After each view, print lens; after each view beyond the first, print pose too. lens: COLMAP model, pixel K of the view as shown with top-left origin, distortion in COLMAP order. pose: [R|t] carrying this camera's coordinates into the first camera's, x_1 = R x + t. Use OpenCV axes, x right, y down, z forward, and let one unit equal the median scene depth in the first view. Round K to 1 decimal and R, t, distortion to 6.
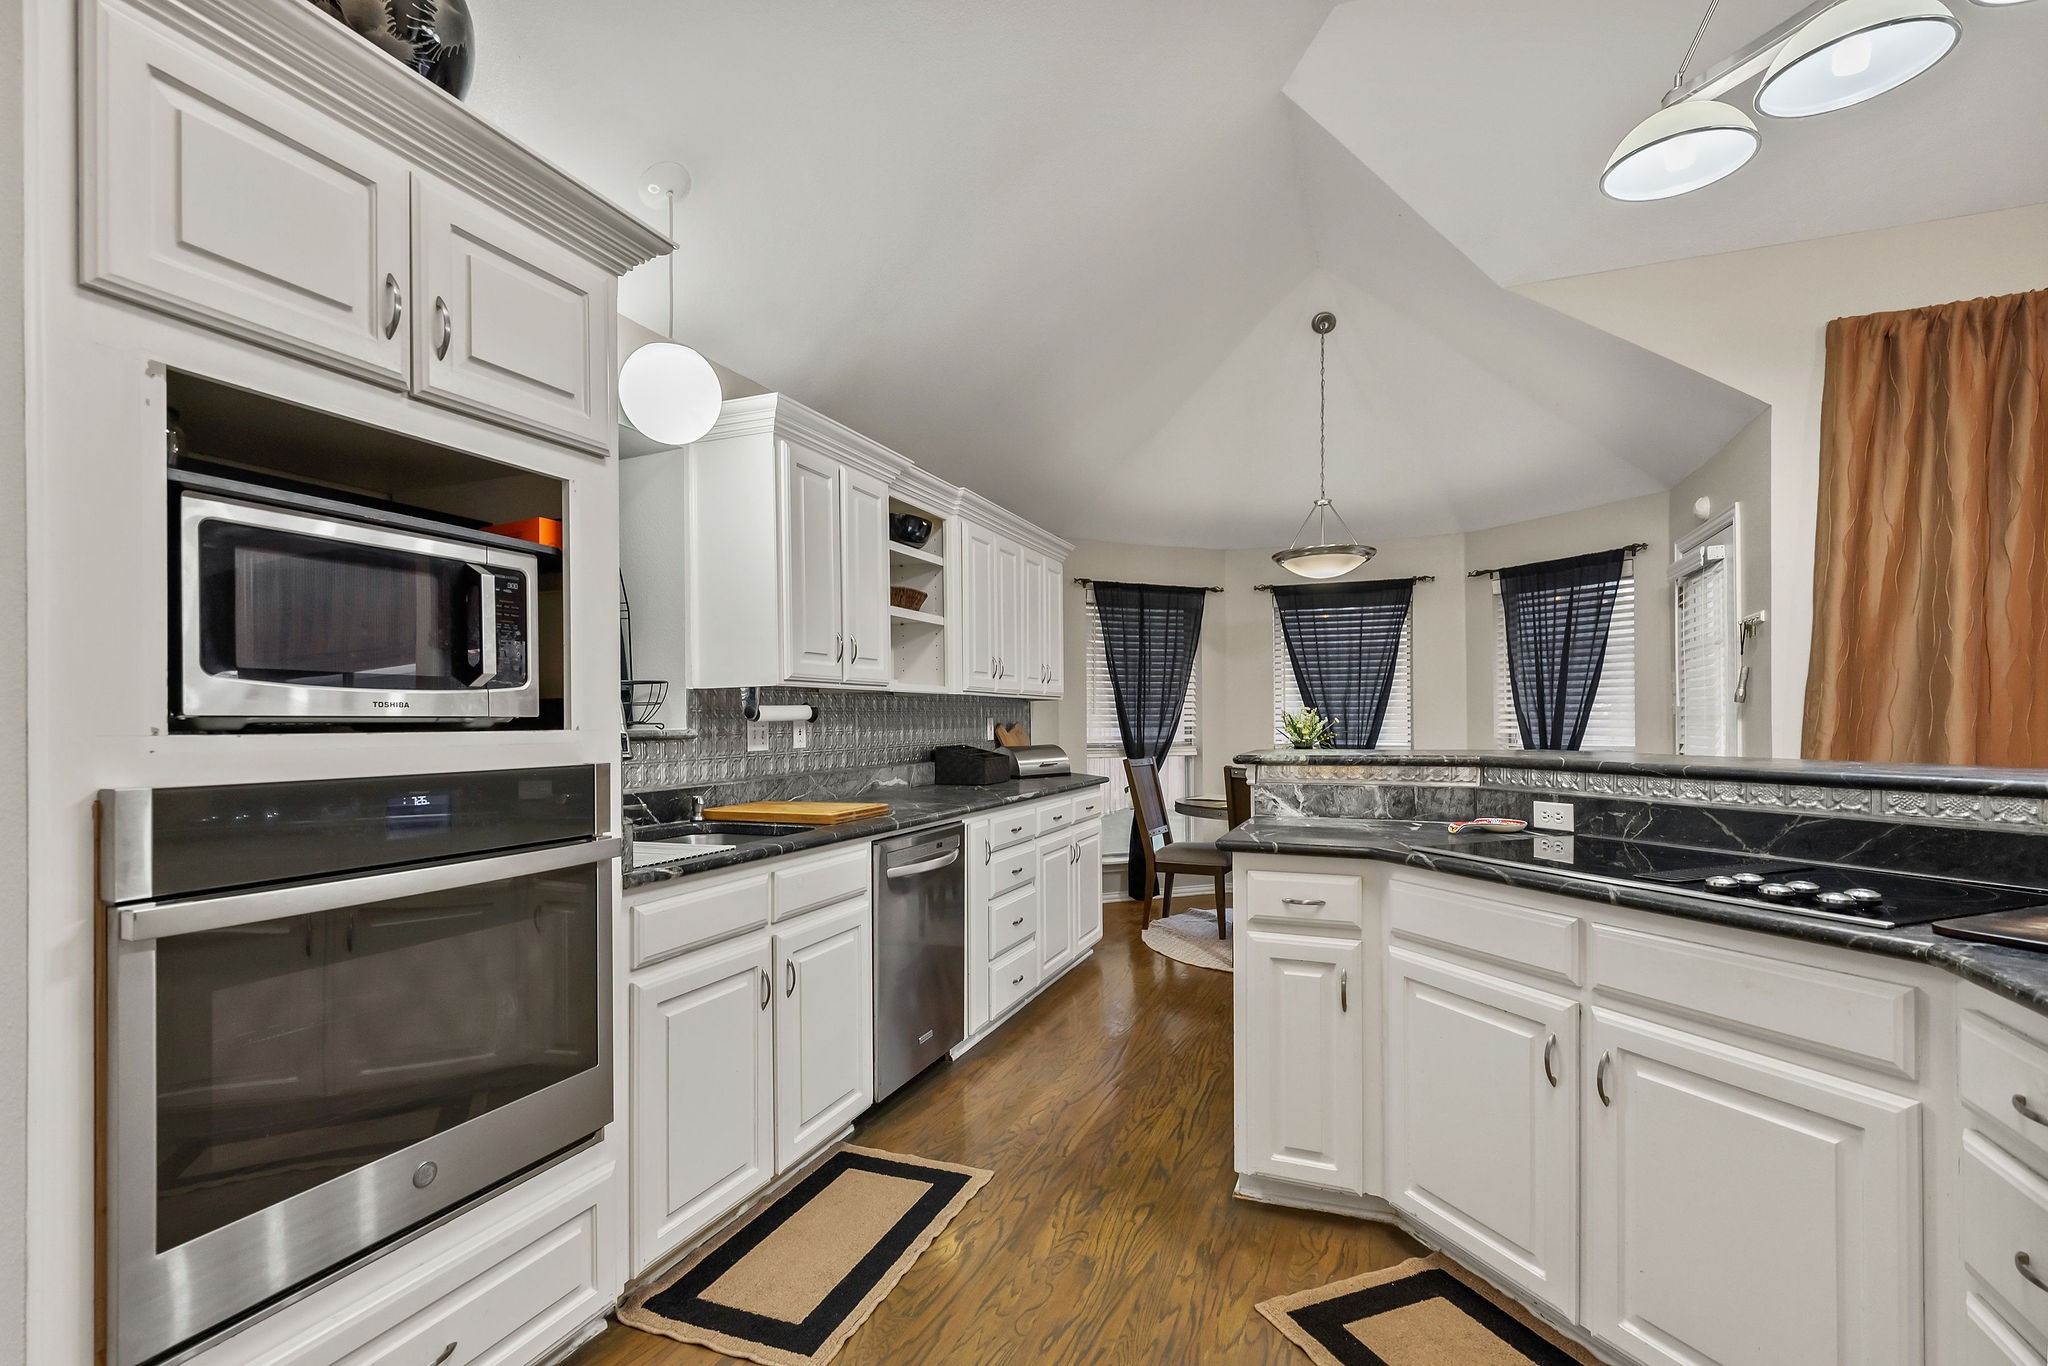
lens RADIAL K [[945.5, 0, 1023.0], [0, 945.5, 721.4], [0, 0, 1]] dist [-0.004841, 0.000272]
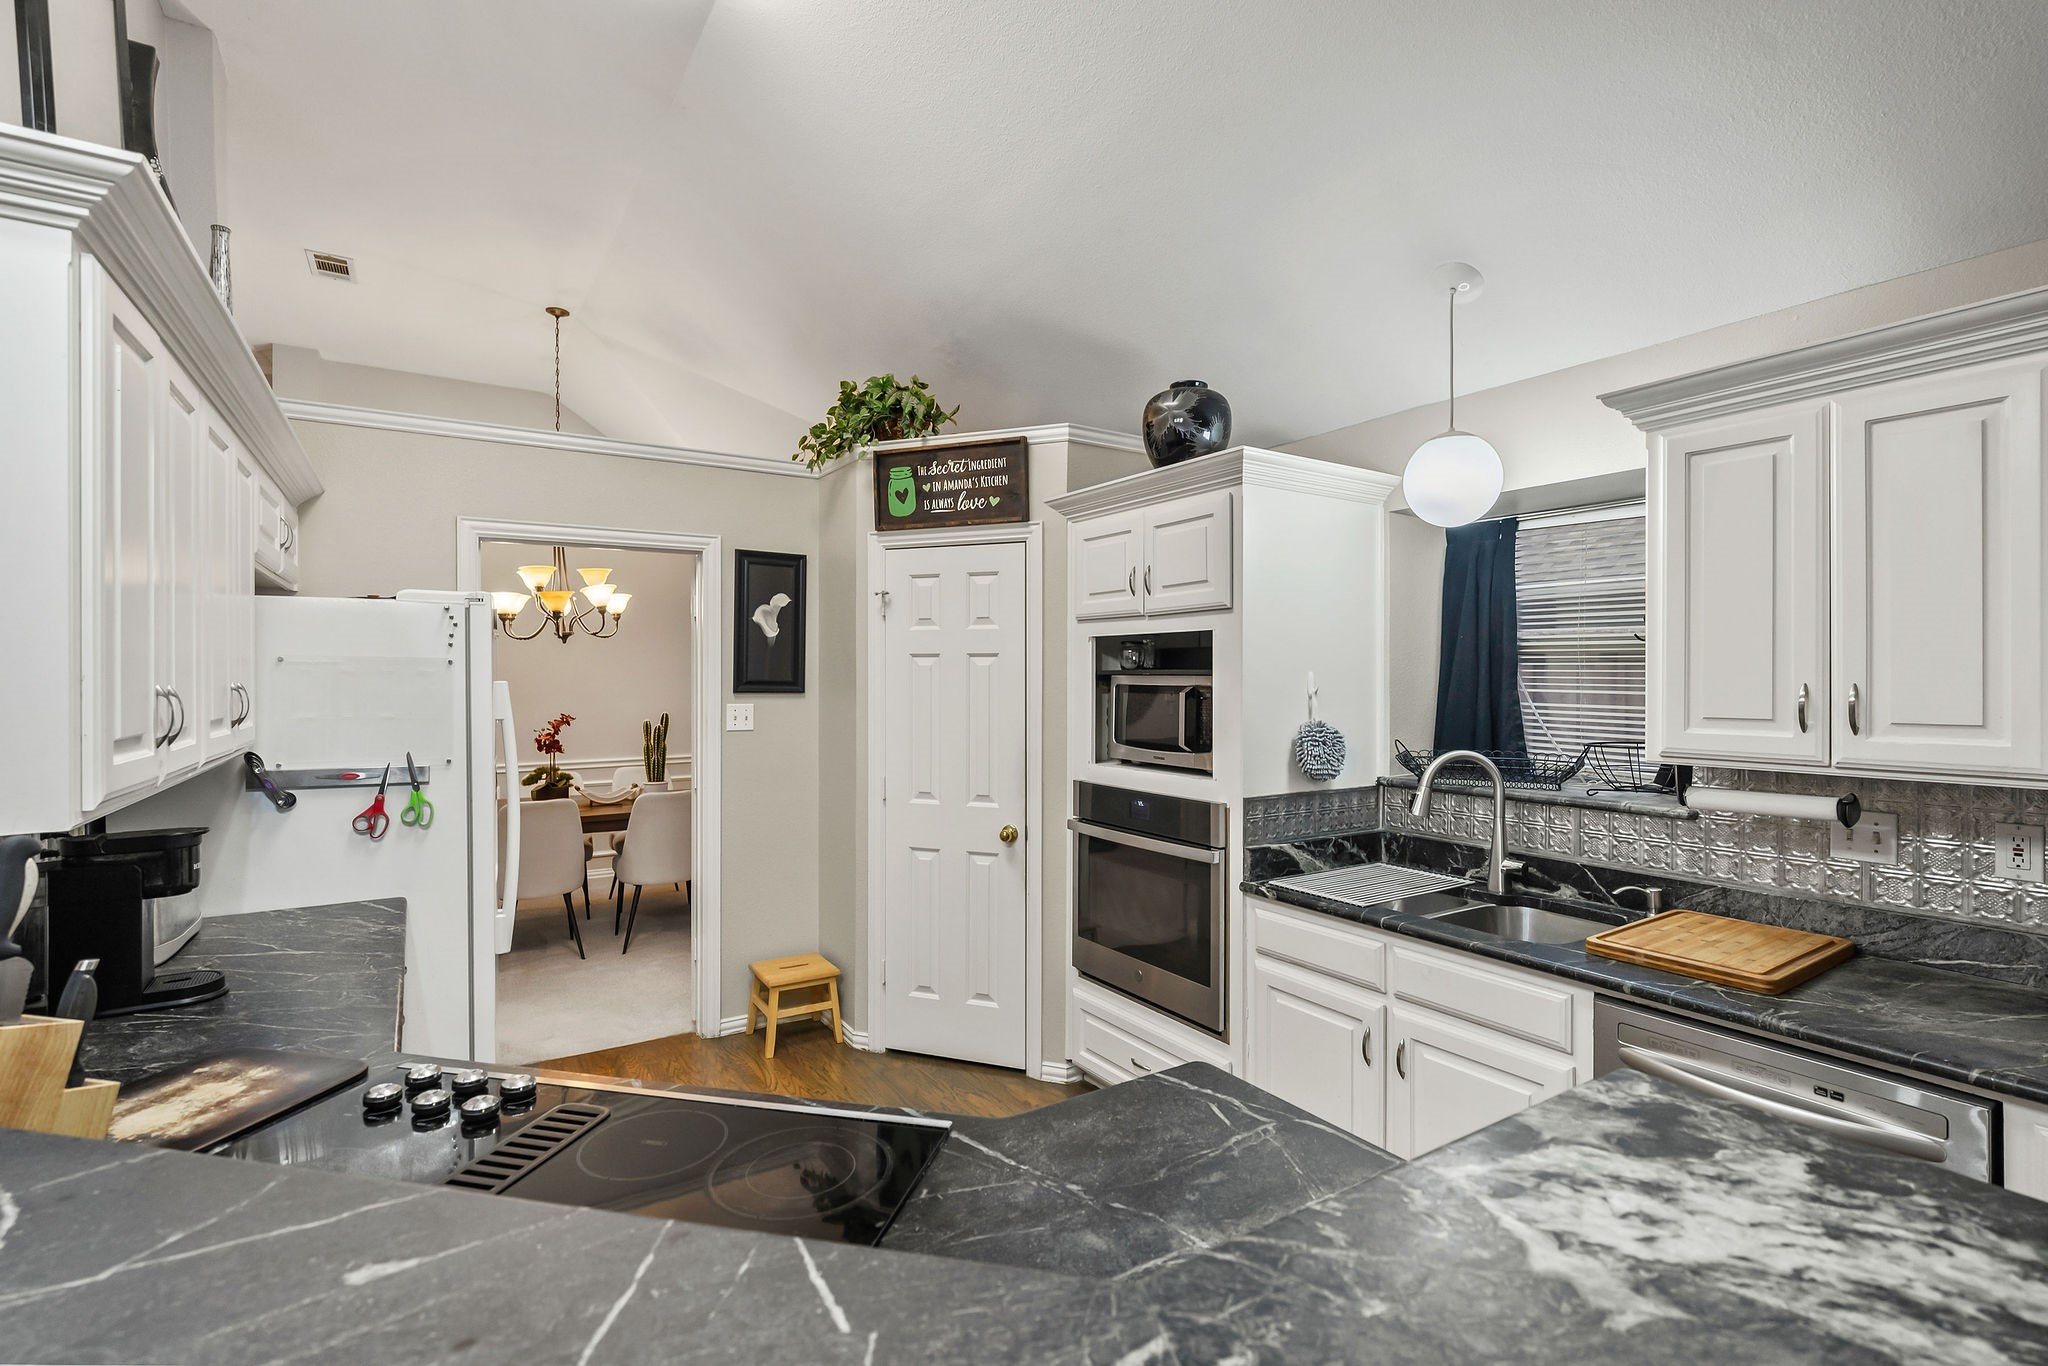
lens RADIAL K [[945.5, 0, 1015.9], [0, 945.5, 676.6], [0, 0, 1]] dist [-0.004841, 0.000272]
pose [[-0.598485, 0.004443, -0.801122, 1.038038], [0.000405, 0.999986, 0.005244, -0.178862], [0.801134, 0.002814, -0.598478, 1.682783]]
